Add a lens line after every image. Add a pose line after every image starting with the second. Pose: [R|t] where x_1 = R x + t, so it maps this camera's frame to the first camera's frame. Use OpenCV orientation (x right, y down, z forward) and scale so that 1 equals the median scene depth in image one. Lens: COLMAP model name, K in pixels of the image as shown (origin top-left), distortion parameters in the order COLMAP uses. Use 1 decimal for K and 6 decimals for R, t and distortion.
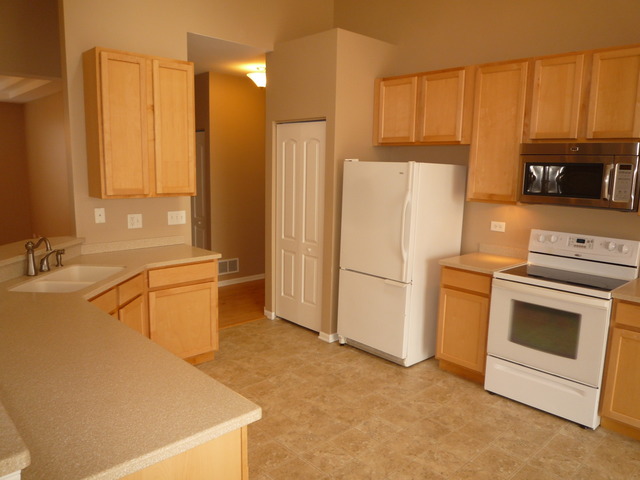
lens RADIAL K [[480.0, 0, 319.1], [0, 480.0, 240.4], [0, 0, 1]] dist [-0.011142, -0.022243]
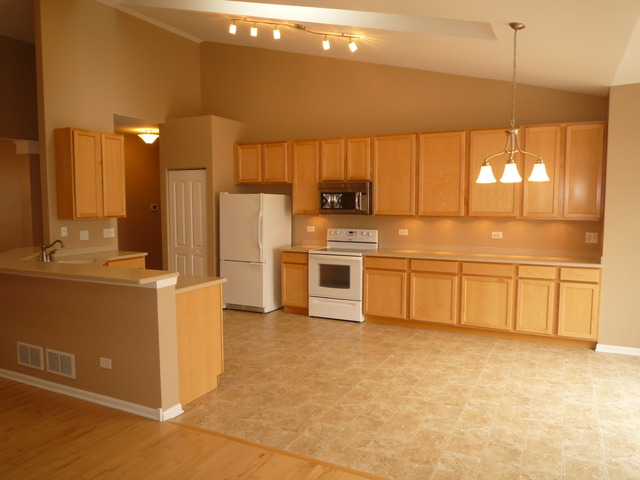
lens RADIAL K [[480.0, 0, 322.3], [0, 480.0, 239.8], [0, 0, 1]] dist [-0.011142, -0.022243]
pose [[0.938017, -0.049486, 0.343037, -0.211330], [0.073666, 0.995606, -0.057811, 0.125147], [-0.338669, 0.079498, 0.937541, -0.722065]]
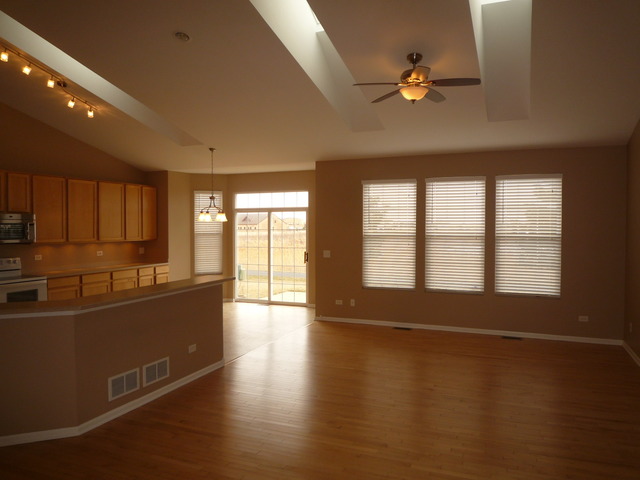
lens RADIAL K [[480.0, 0, 320.8], [0, 480.0, 240.0], [0, 0, 1]] dist [-0.011142, -0.022243]
pose [[-0.398227, -0.047442, 0.916059, -1.663372], [0.136055, 0.984560, 0.110136, -0.114030], [-0.907141, 0.168494, -0.385624, 0.496638]]
